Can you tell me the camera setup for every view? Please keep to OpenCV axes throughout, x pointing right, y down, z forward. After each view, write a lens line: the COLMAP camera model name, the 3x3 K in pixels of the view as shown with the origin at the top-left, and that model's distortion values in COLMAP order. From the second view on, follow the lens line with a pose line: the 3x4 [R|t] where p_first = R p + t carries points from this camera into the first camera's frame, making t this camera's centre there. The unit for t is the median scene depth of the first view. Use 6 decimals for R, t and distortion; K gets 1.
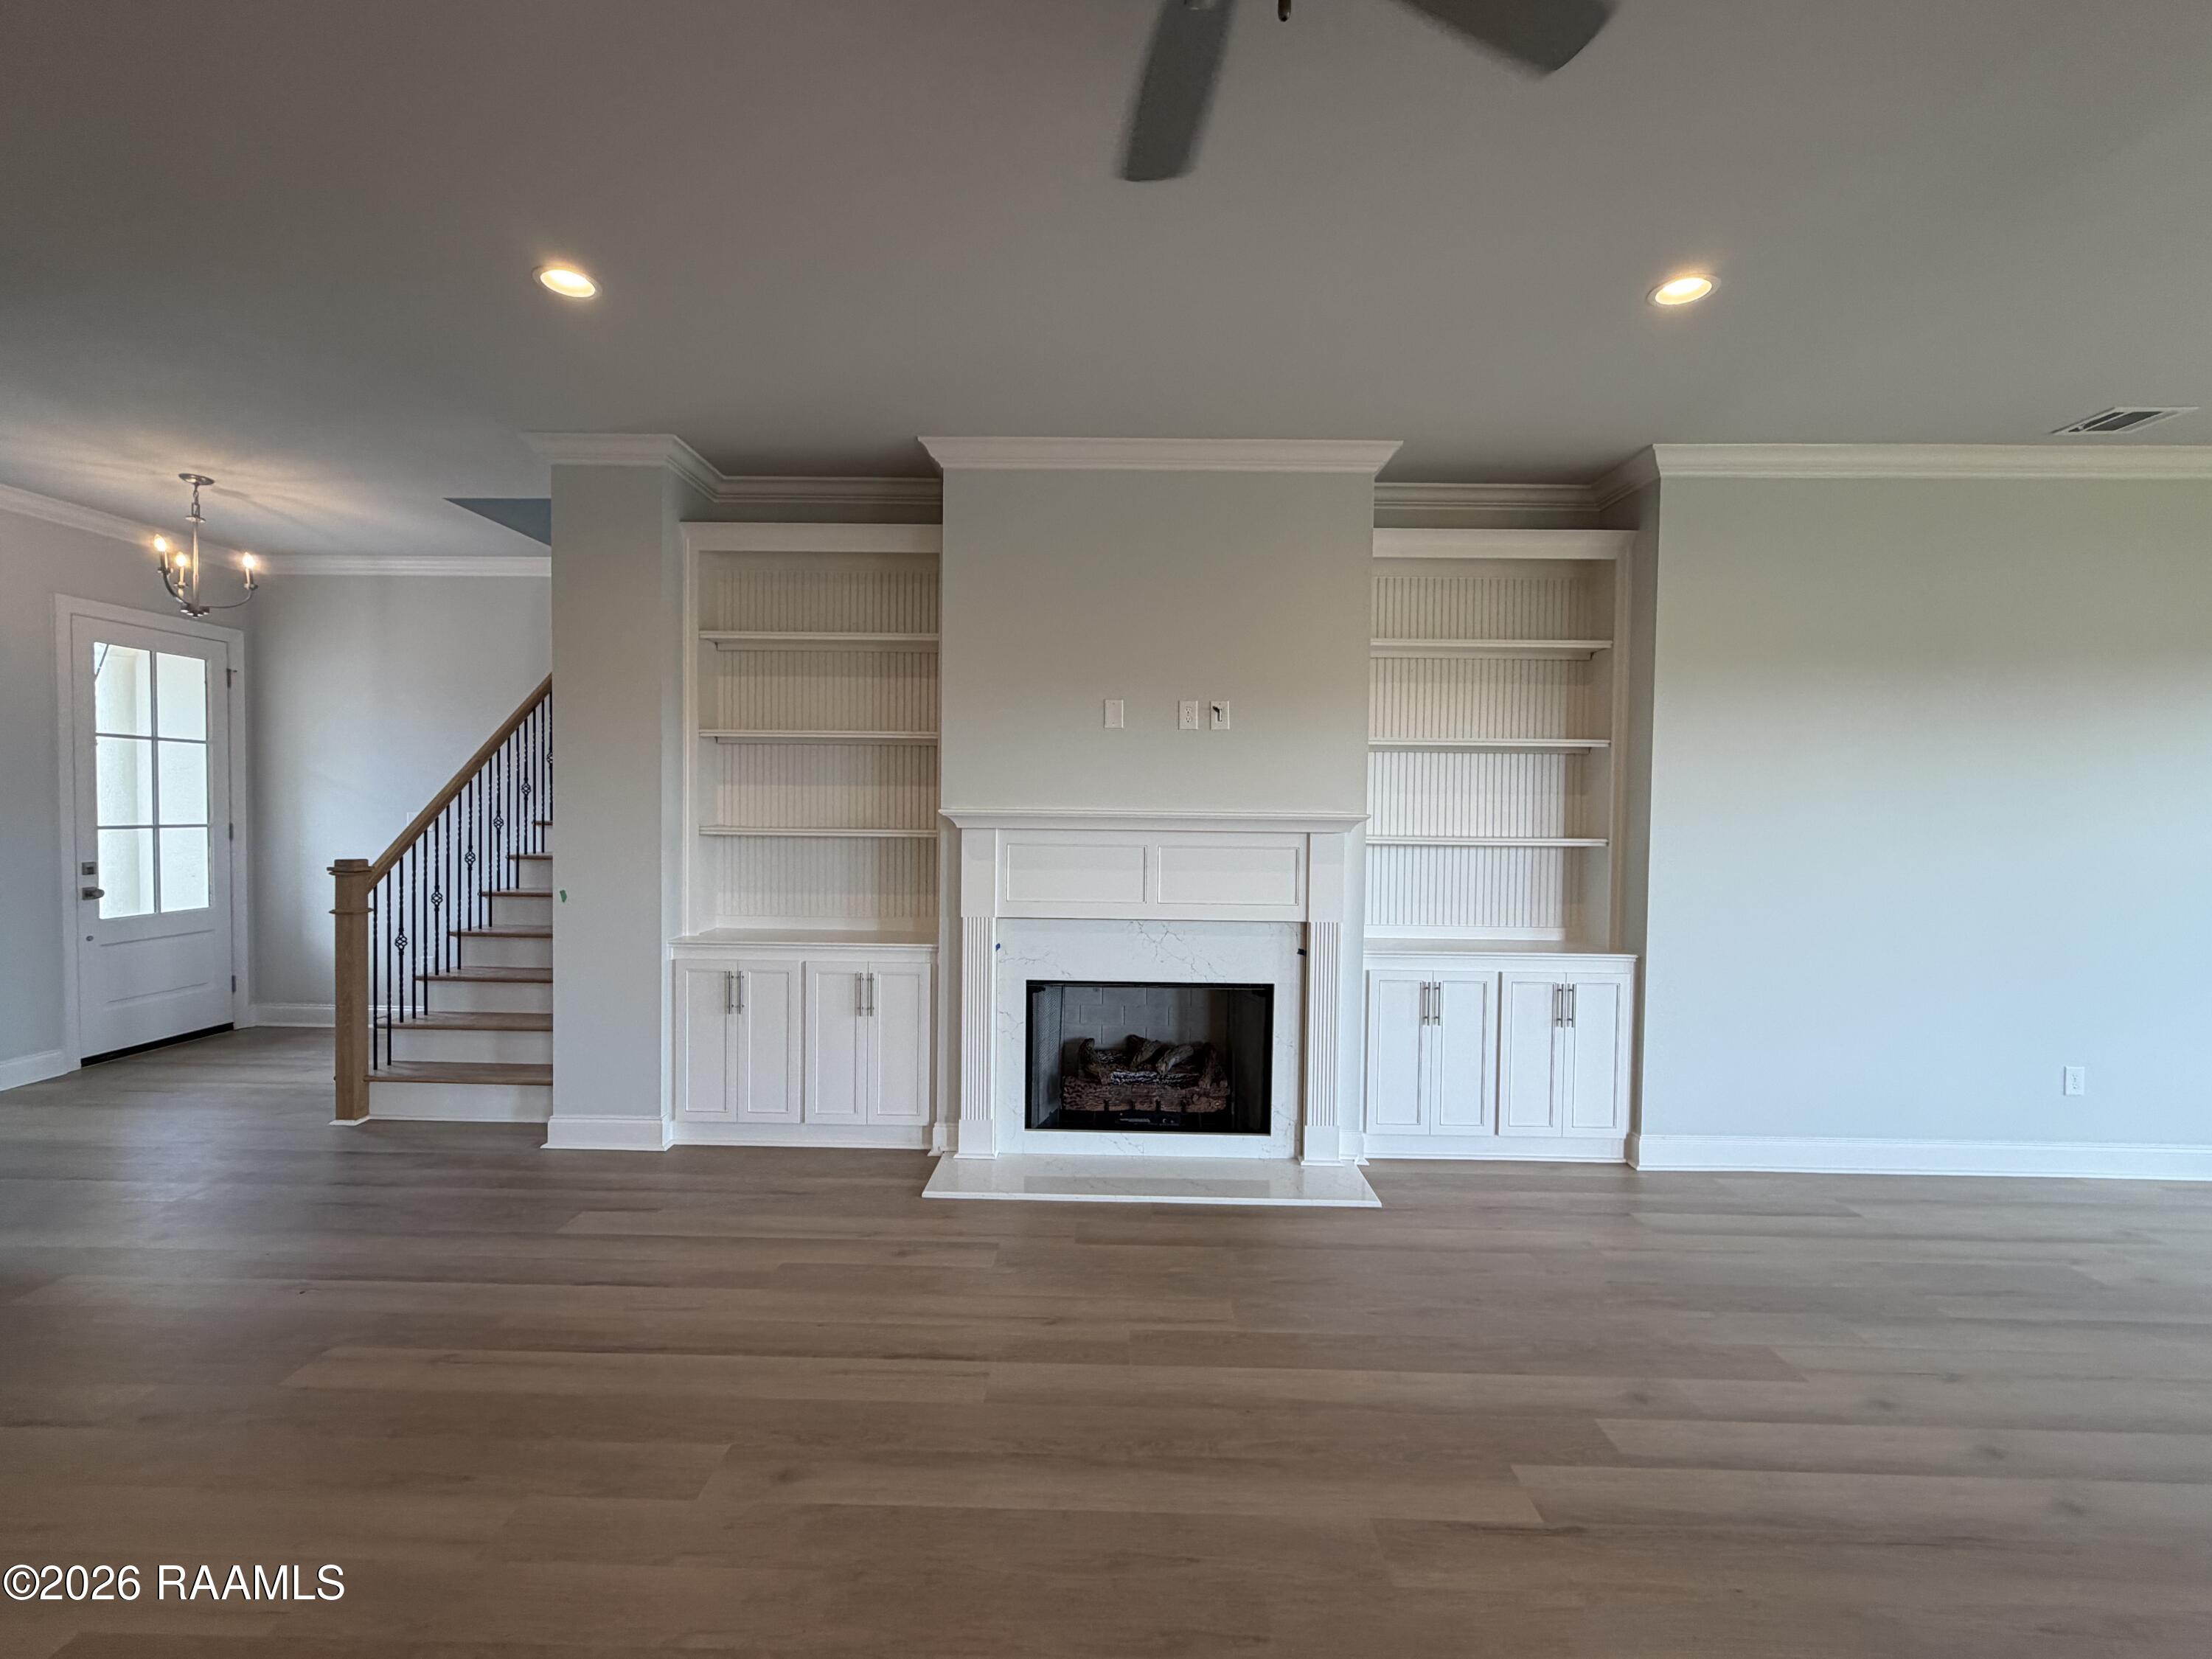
lens RADIAL K [[969.4, 0, 1115.9], [0, 969.4, 841.8], [0, 0, 1]] dist [0.002336, -0.000250]
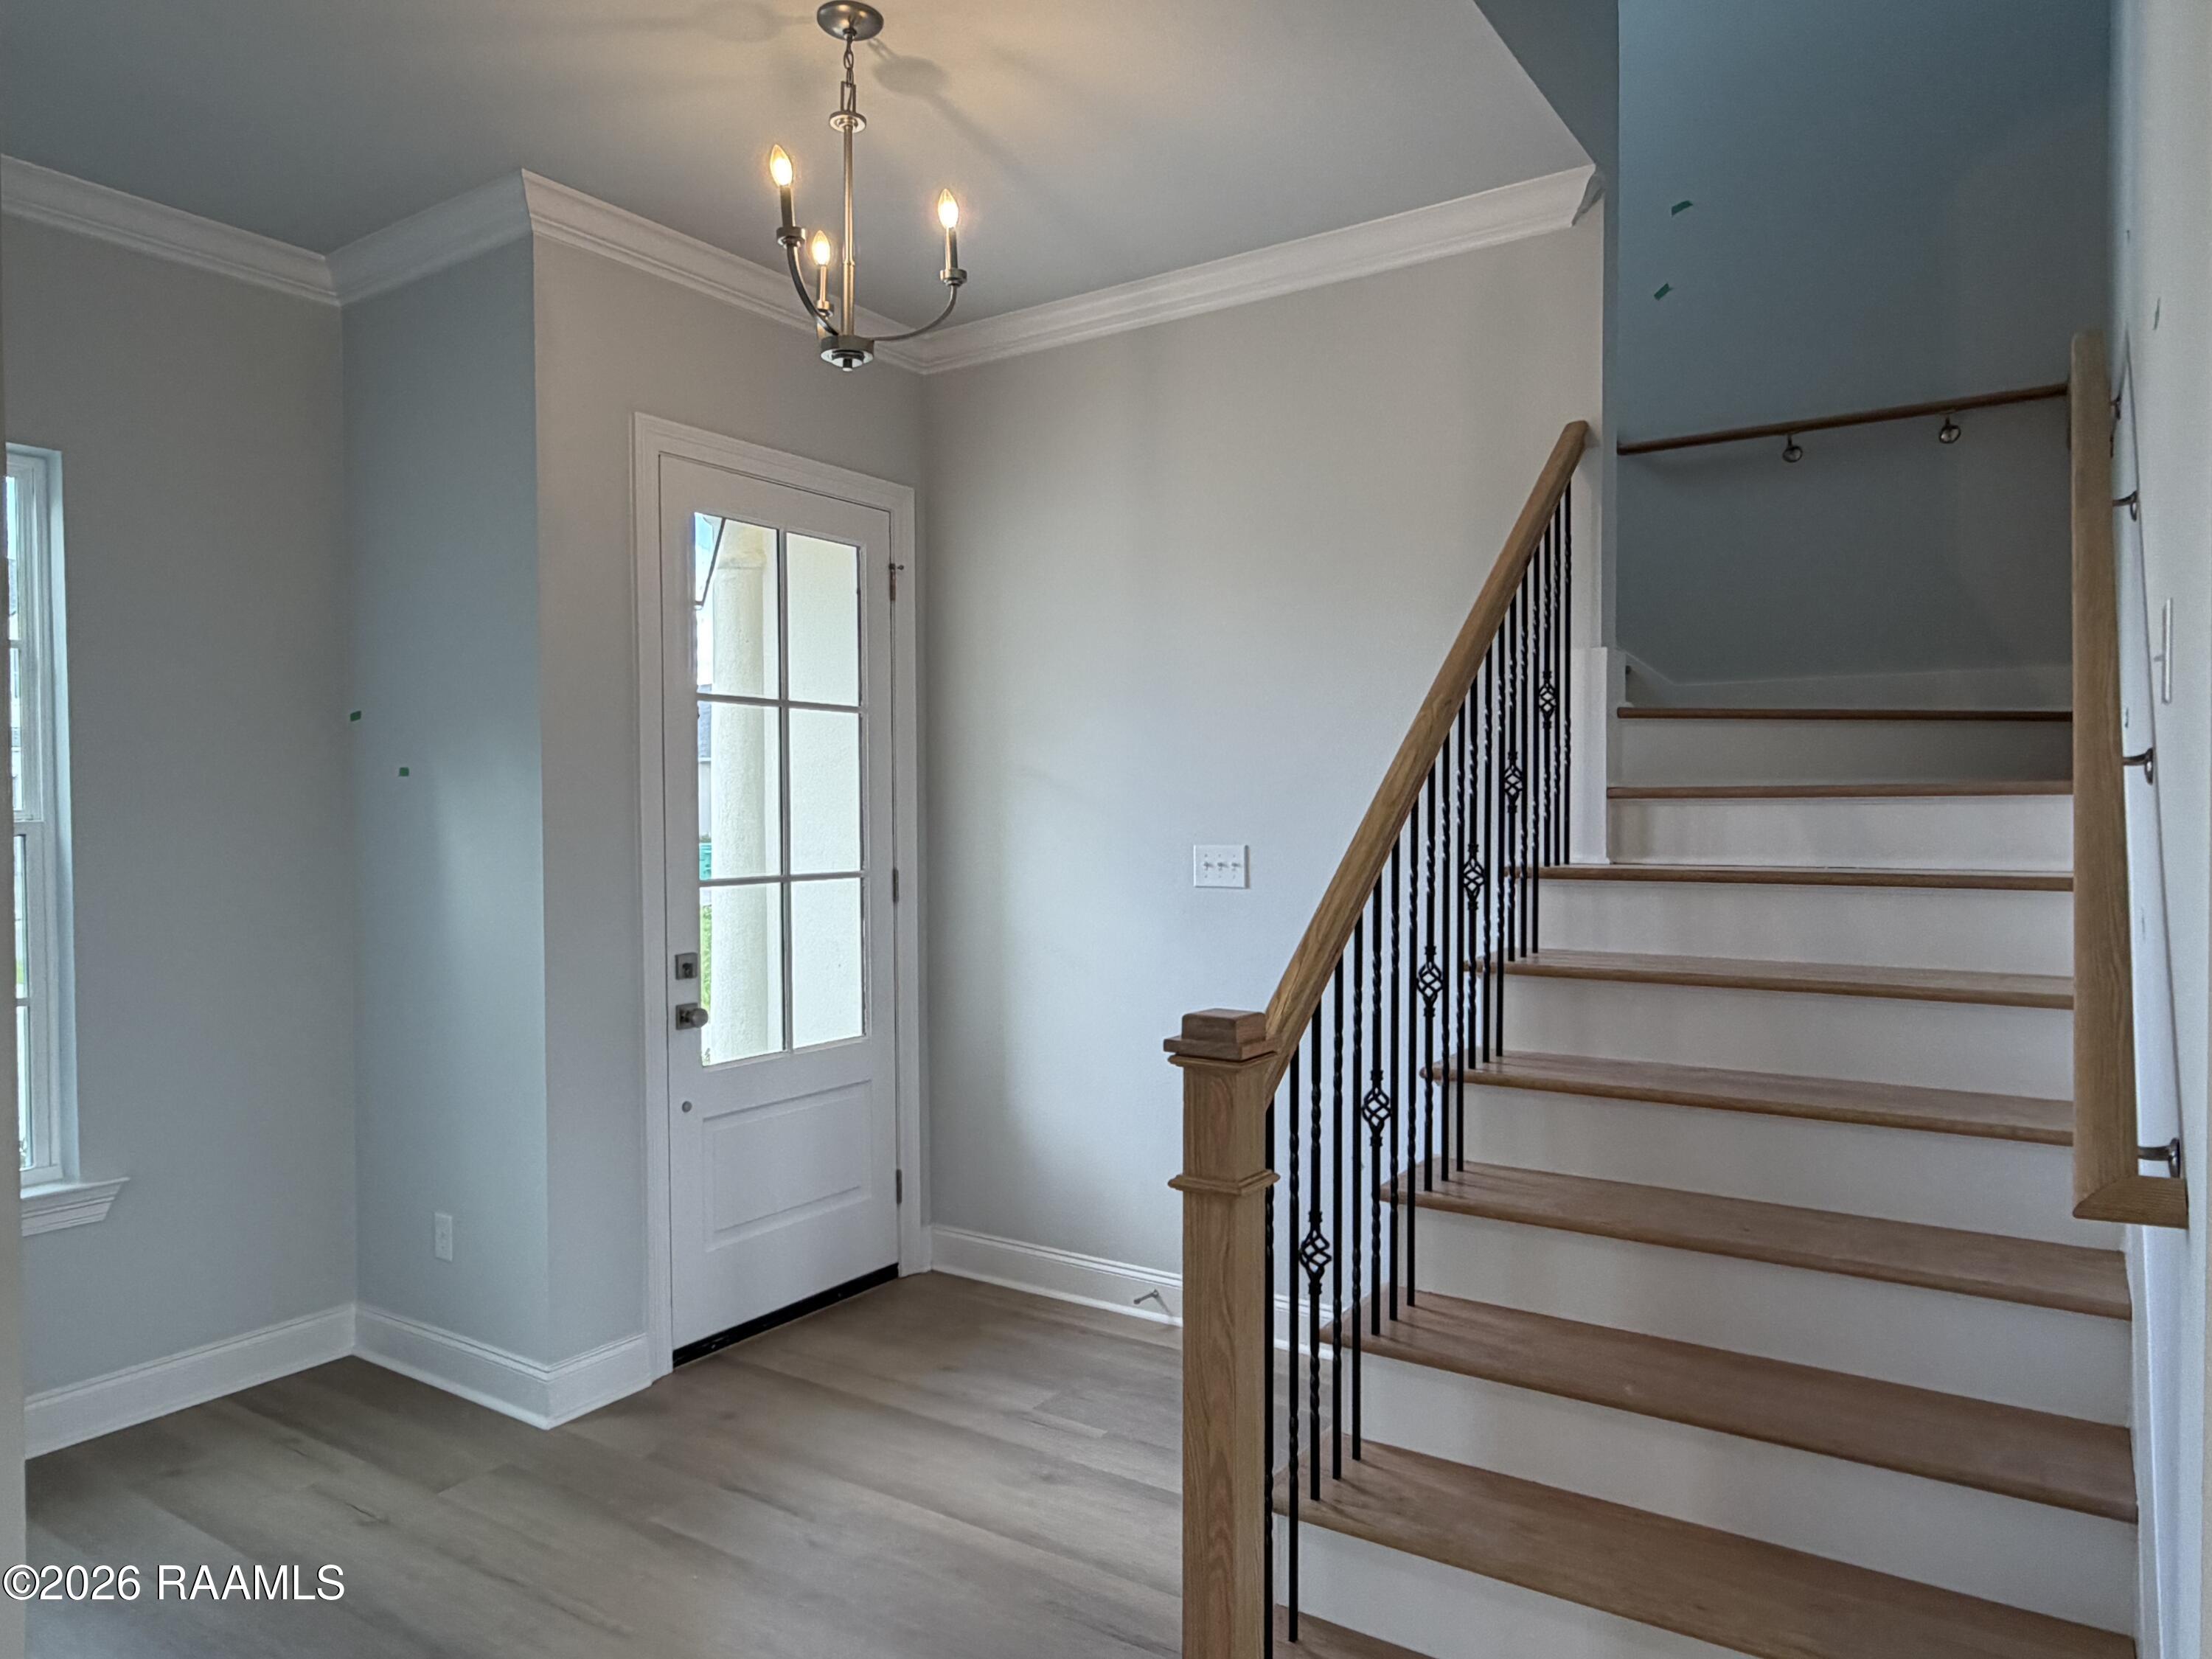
lens RADIAL K [[1417.1, 0, 1112.6], [0, 1417.1, 836.4], [0, 0, 1]] dist [0.003098, 0.001422]
pose [[0.843842, -0.012164, -0.536454, -0.455969], [0.002748, 0.999828, -0.018348, -0.023660], [0.536585, 0.014009, 0.843730, 0.476249]]
